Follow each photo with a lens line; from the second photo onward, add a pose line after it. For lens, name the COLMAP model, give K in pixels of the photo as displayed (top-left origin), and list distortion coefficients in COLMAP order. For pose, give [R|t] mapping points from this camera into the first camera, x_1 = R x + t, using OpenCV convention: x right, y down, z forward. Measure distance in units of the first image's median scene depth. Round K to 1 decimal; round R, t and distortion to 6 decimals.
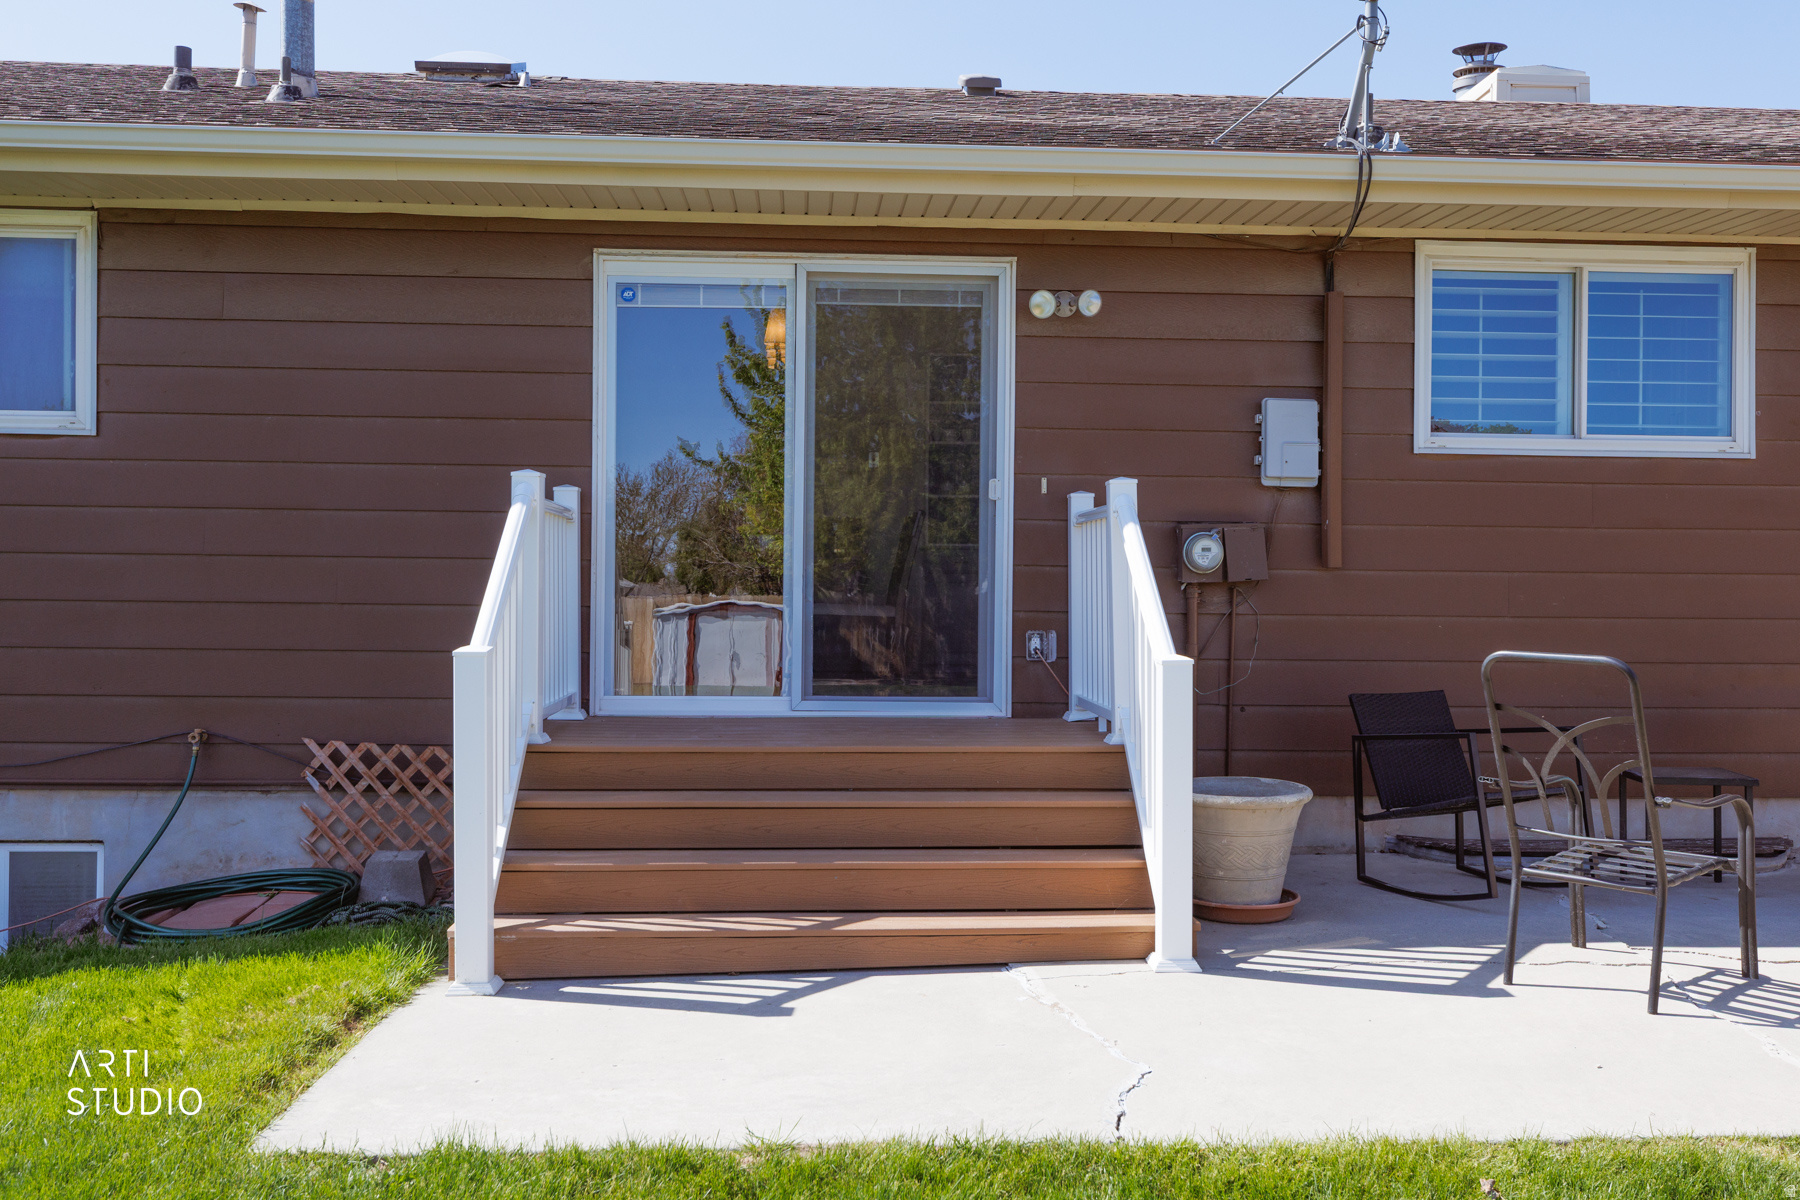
lens RADIAL K [[1699.3, 0, 900.9], [0, 1699.3, 599.1], [0, 0, 1]] dist [0.000050, 0.000000]
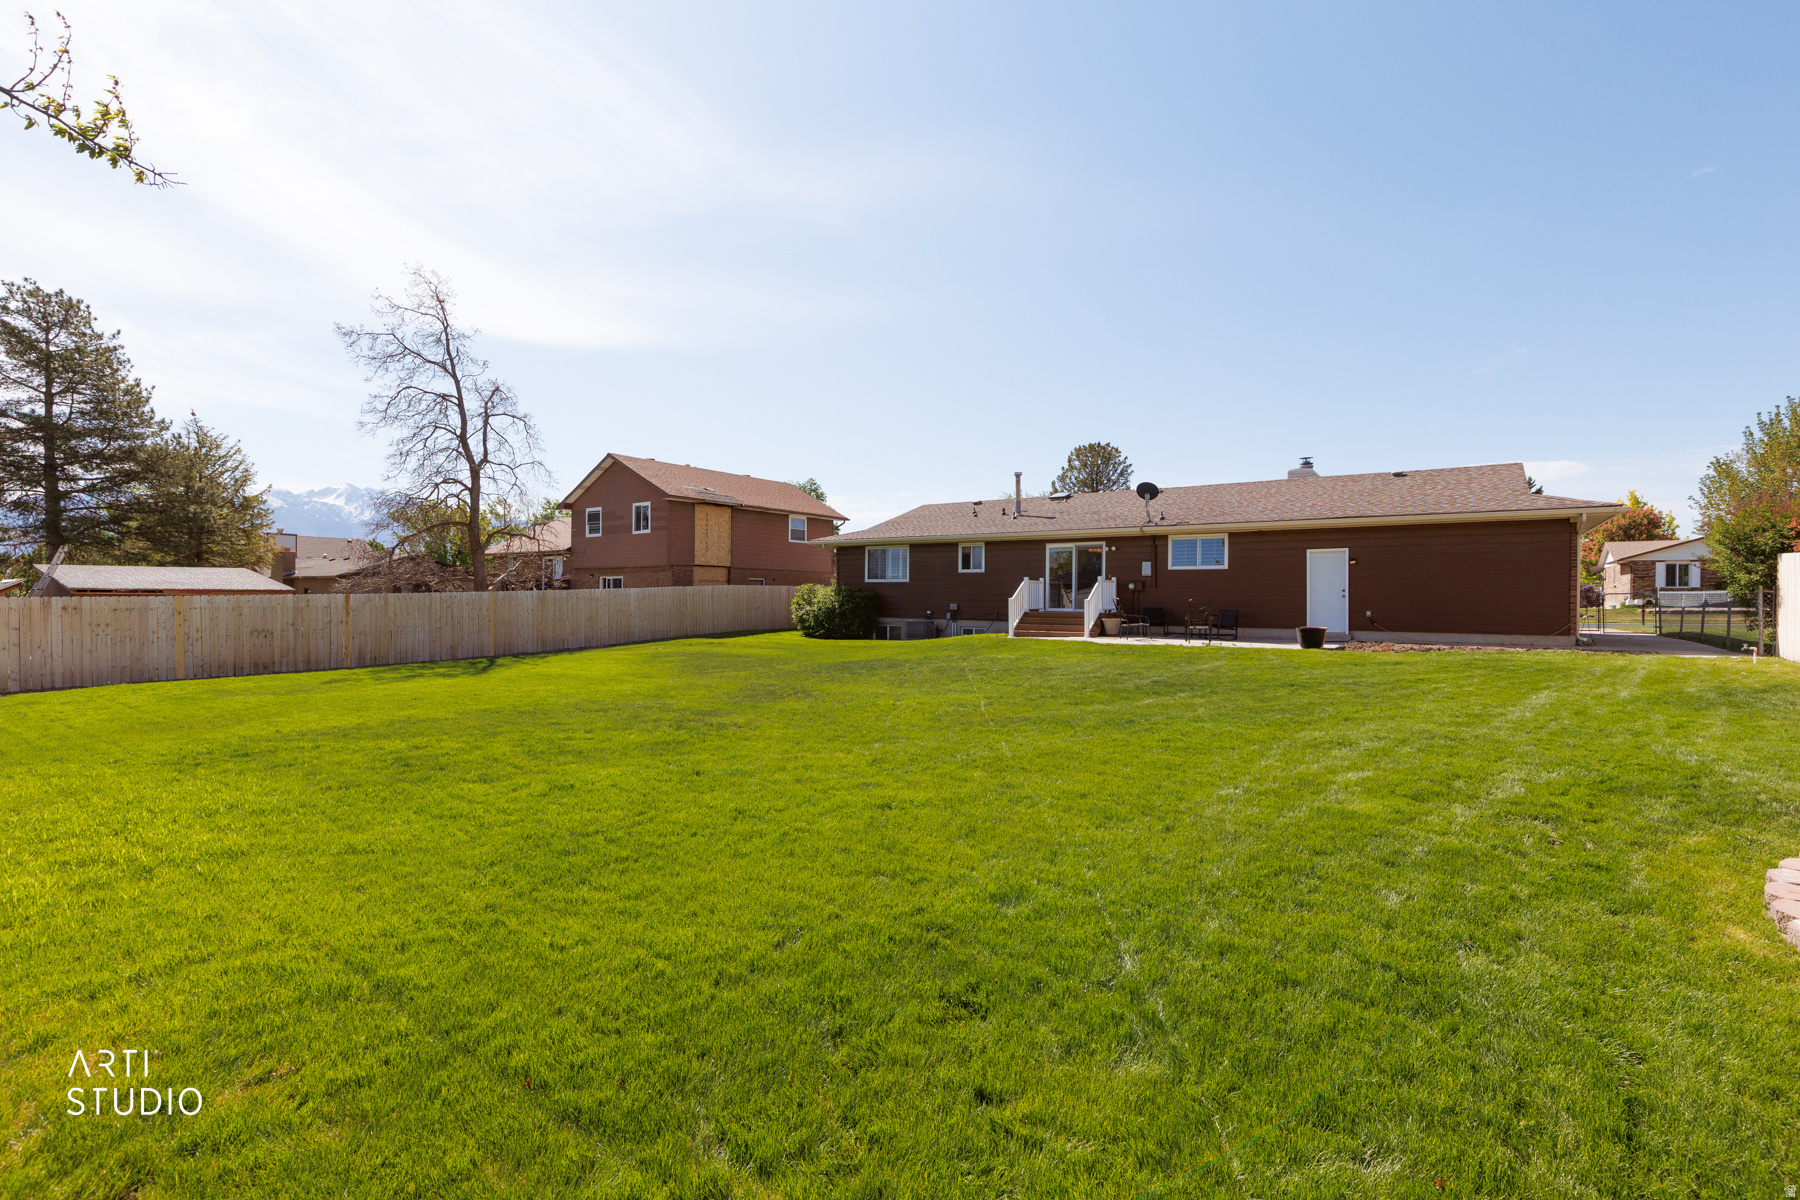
lens RADIAL K [[787.6, 0, 905.3], [0, 787.6, 594.8], [0, 0, 1]] dist [-0.005528, -0.000017]
pose [[0.771827, -0.000877, -0.635832, 1.403070], [-0.000476, 0.999998, -0.001957, 0.010702], [0.635832, 0.001813, 0.771825, -1.826149]]
